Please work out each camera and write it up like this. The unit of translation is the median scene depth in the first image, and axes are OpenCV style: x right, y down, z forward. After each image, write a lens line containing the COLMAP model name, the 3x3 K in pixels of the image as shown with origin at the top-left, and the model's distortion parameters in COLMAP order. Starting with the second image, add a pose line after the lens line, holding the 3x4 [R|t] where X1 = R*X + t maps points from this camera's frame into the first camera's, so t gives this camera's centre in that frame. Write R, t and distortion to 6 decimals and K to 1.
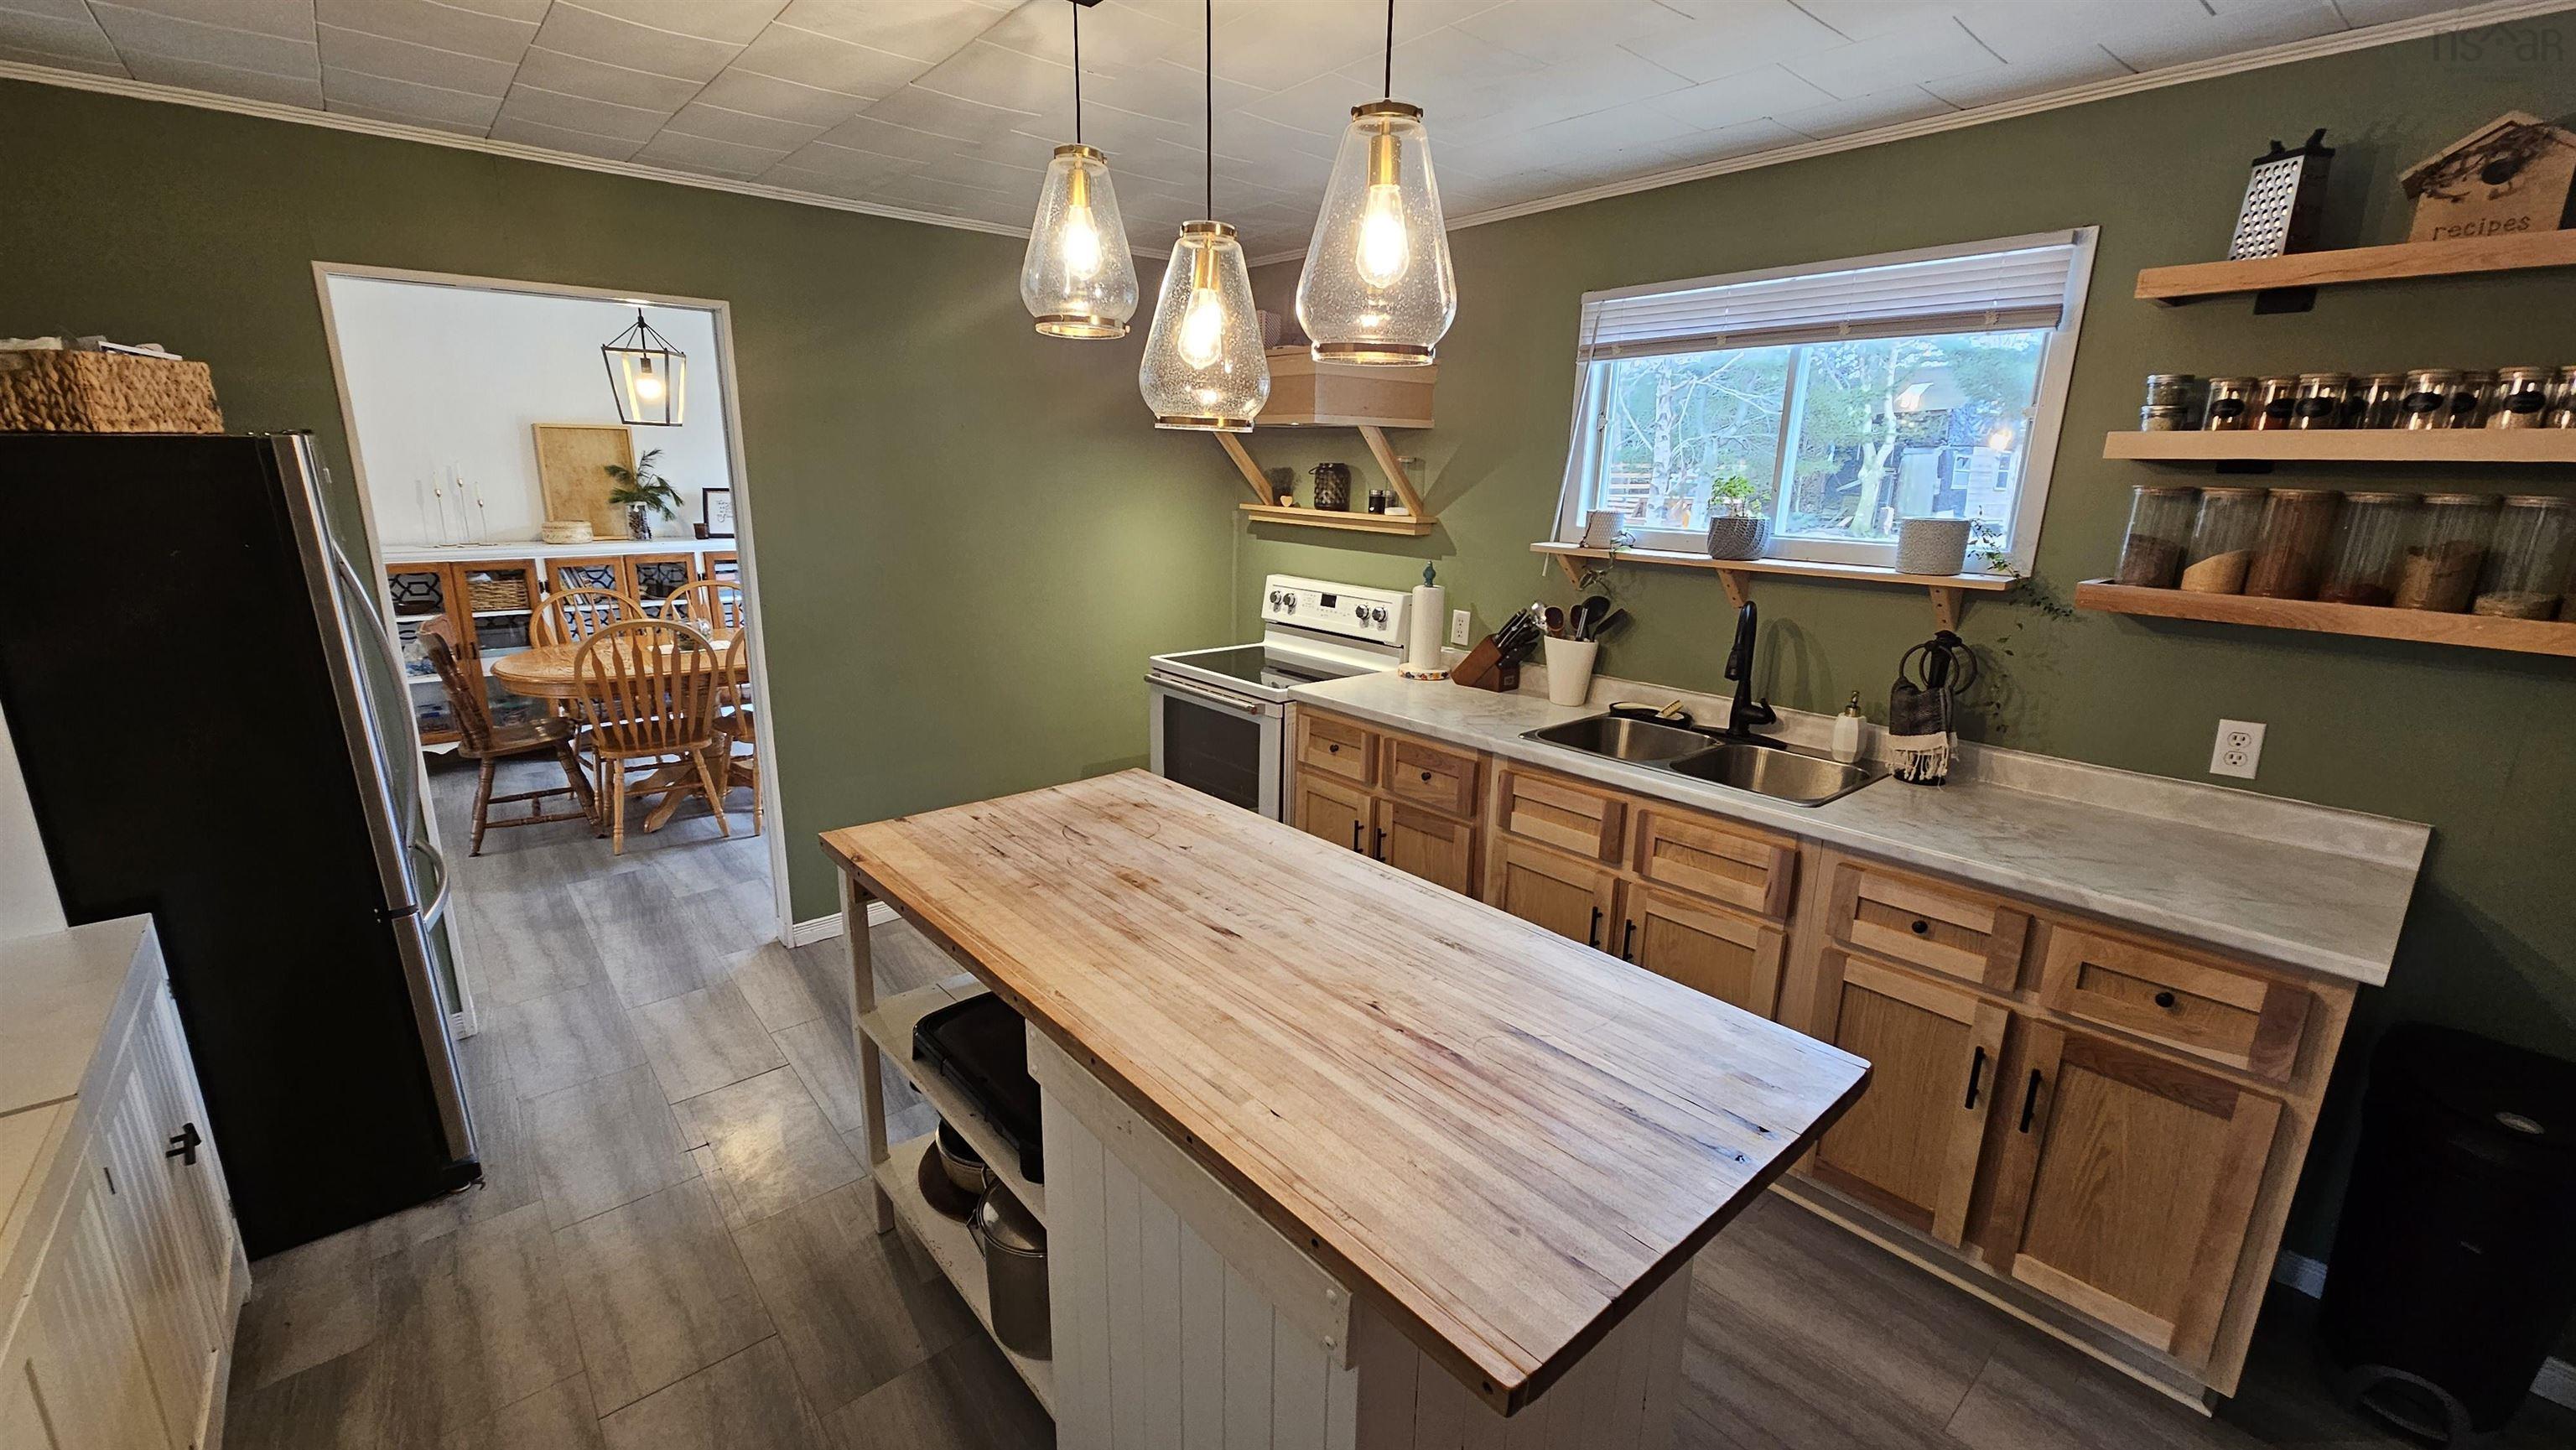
lens RADIAL K [[1046.4, 0, 1280.3], [0, 1046.4, 730.0], [0, 0, 1]] dist [0.000732, -0.000386]
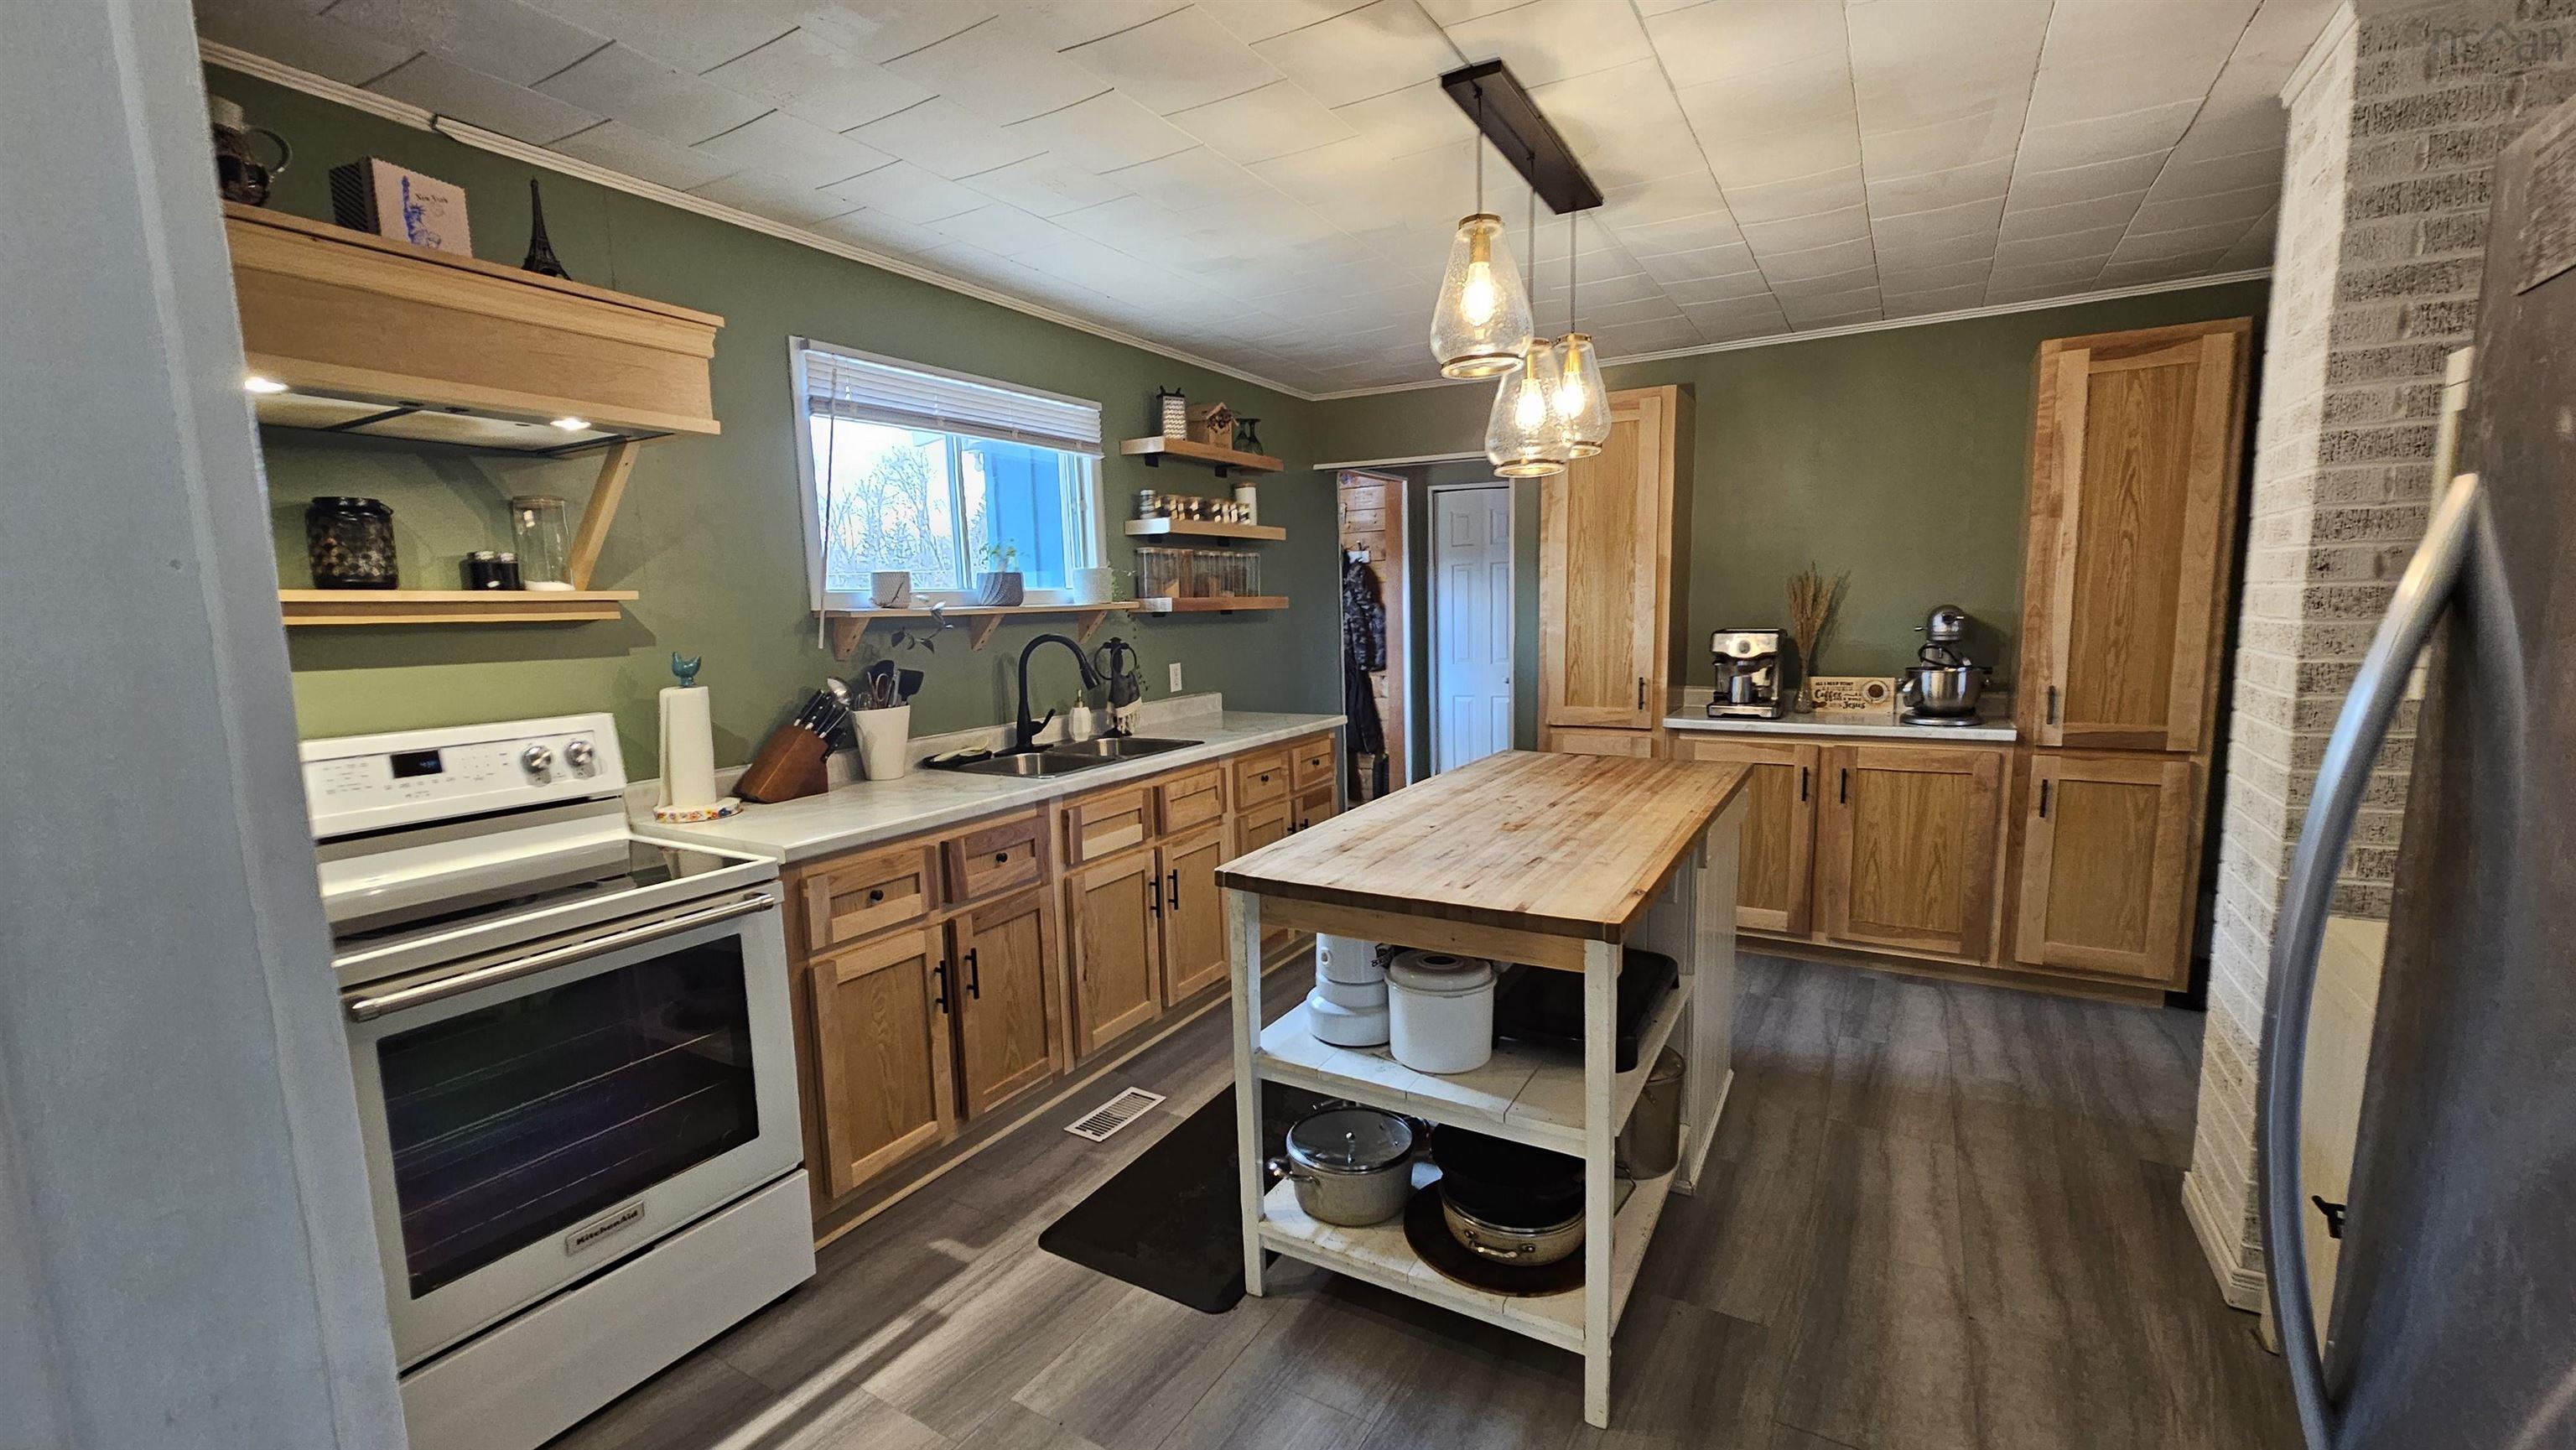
lens RADIAL K [[1046.4, 0, 1274.7], [0, 1046.4, 744.8], [0, 0, 1]] dist [0.000732, -0.000386]
pose [[-0.321251, -0.126779, 0.938470, -1.196510], [0.262921, 0.940098, 0.217000, -0.281653], [-0.909764, 0.316455, -0.268674, 1.597044]]
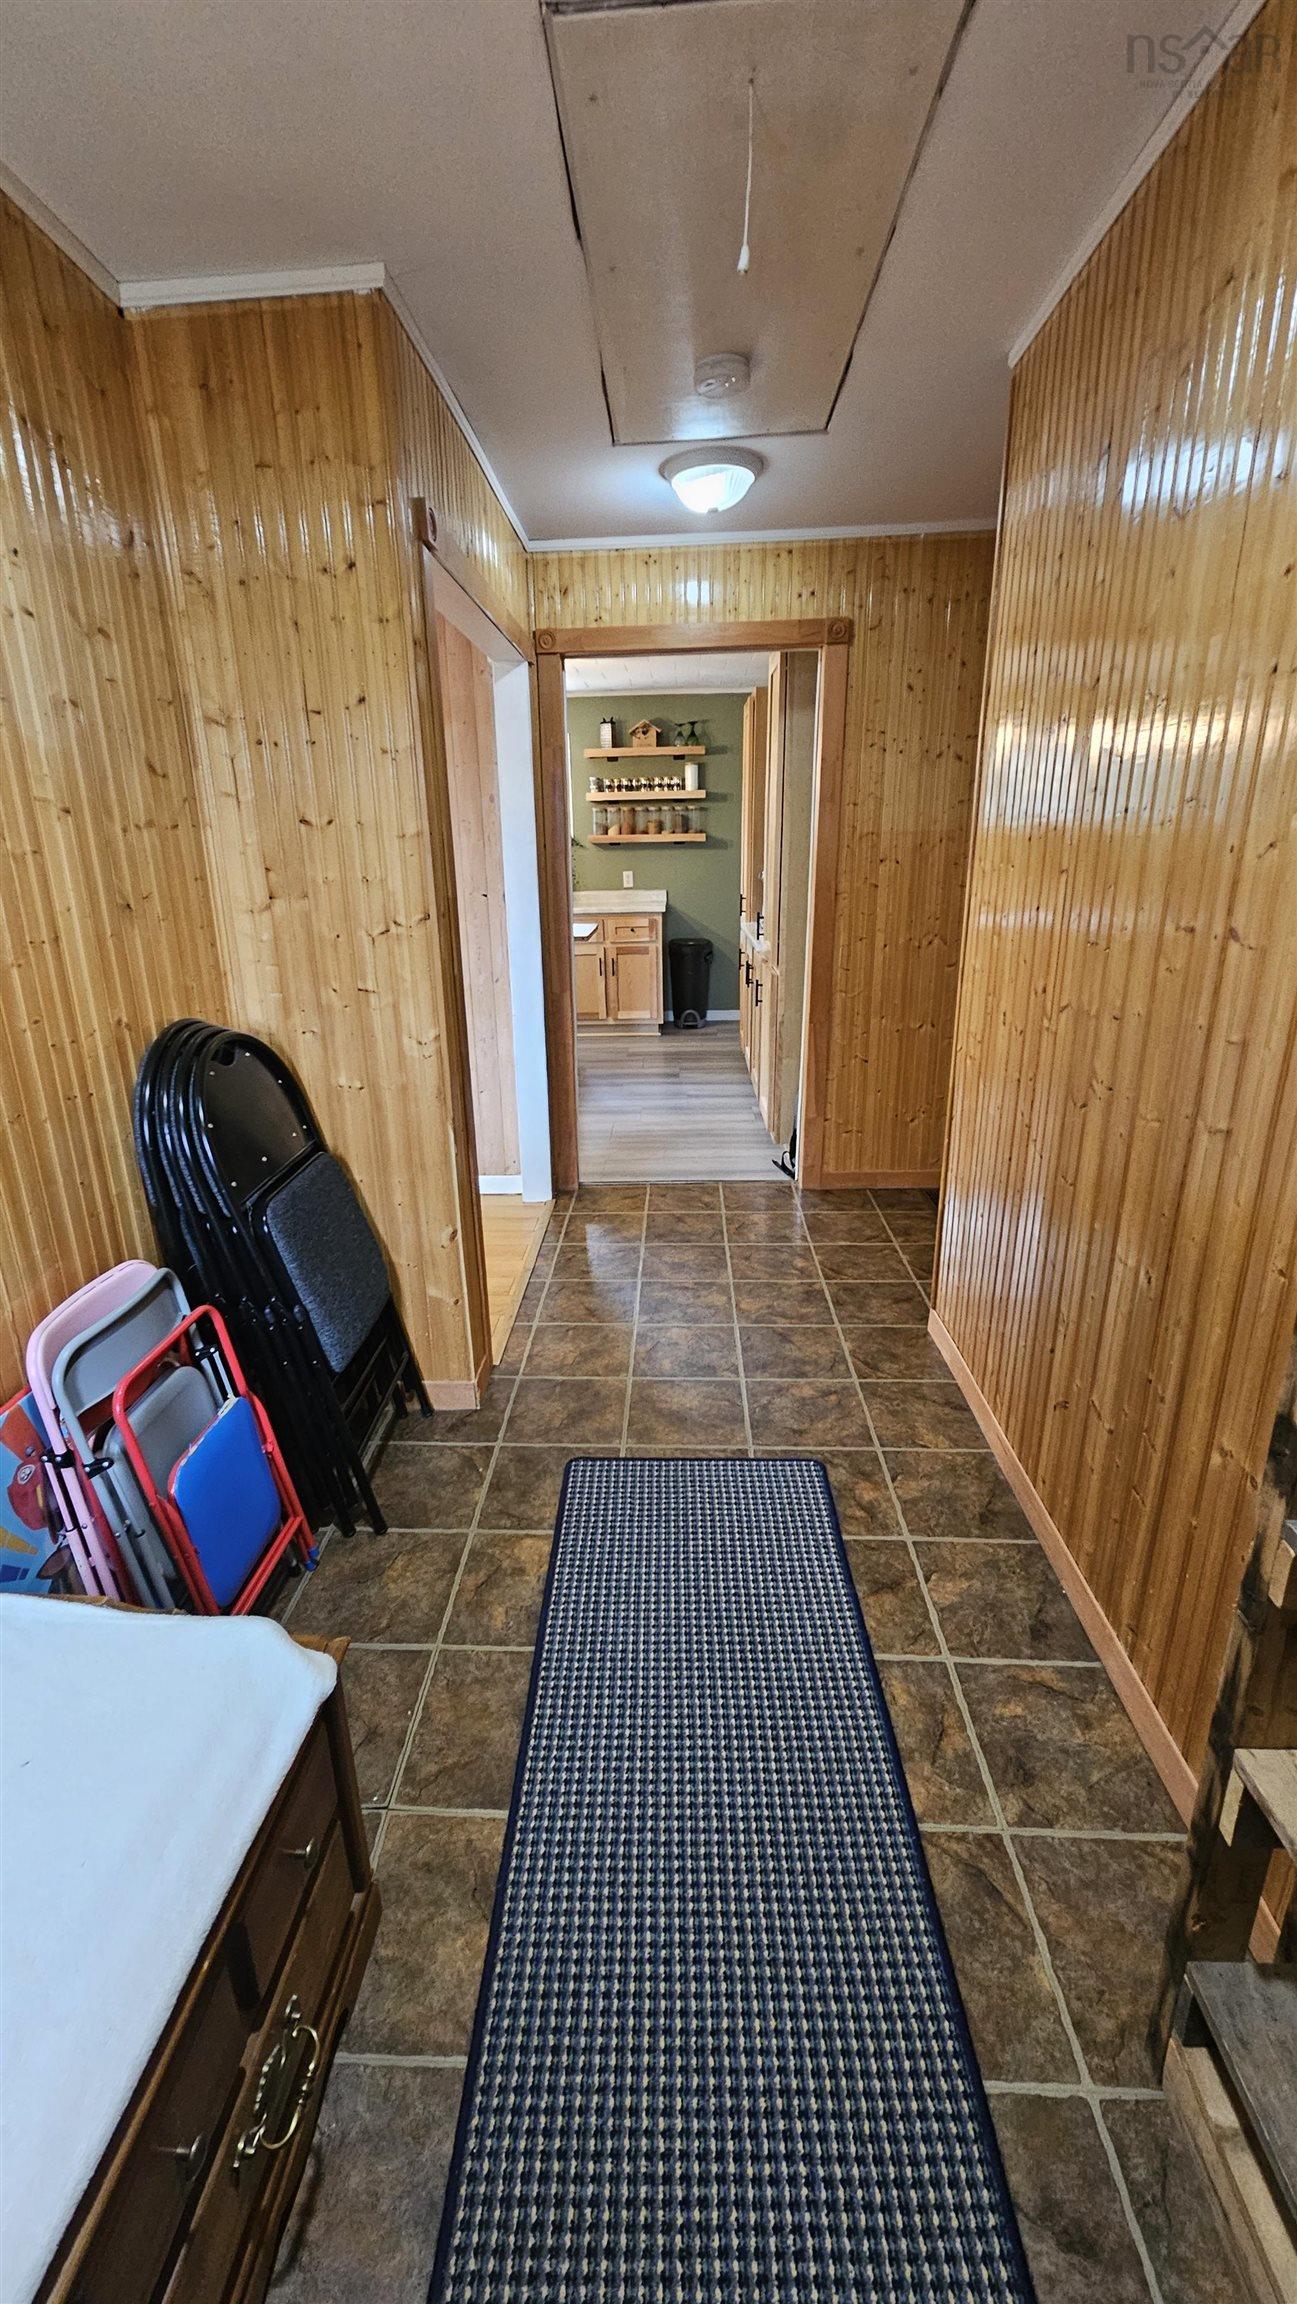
lens RADIAL K [[935.8, 0, 647.2], [0, 935.8, 1146.3], [0, 0, 1]] dist [0.000732, -0.000386]
pose [[0.673785, -0.251416, 0.694841, -1.835628], [0.212211, 0.966563, 0.143954, 0.539287], [-0.707800, 0.050459, 0.704609, -1.555445]]
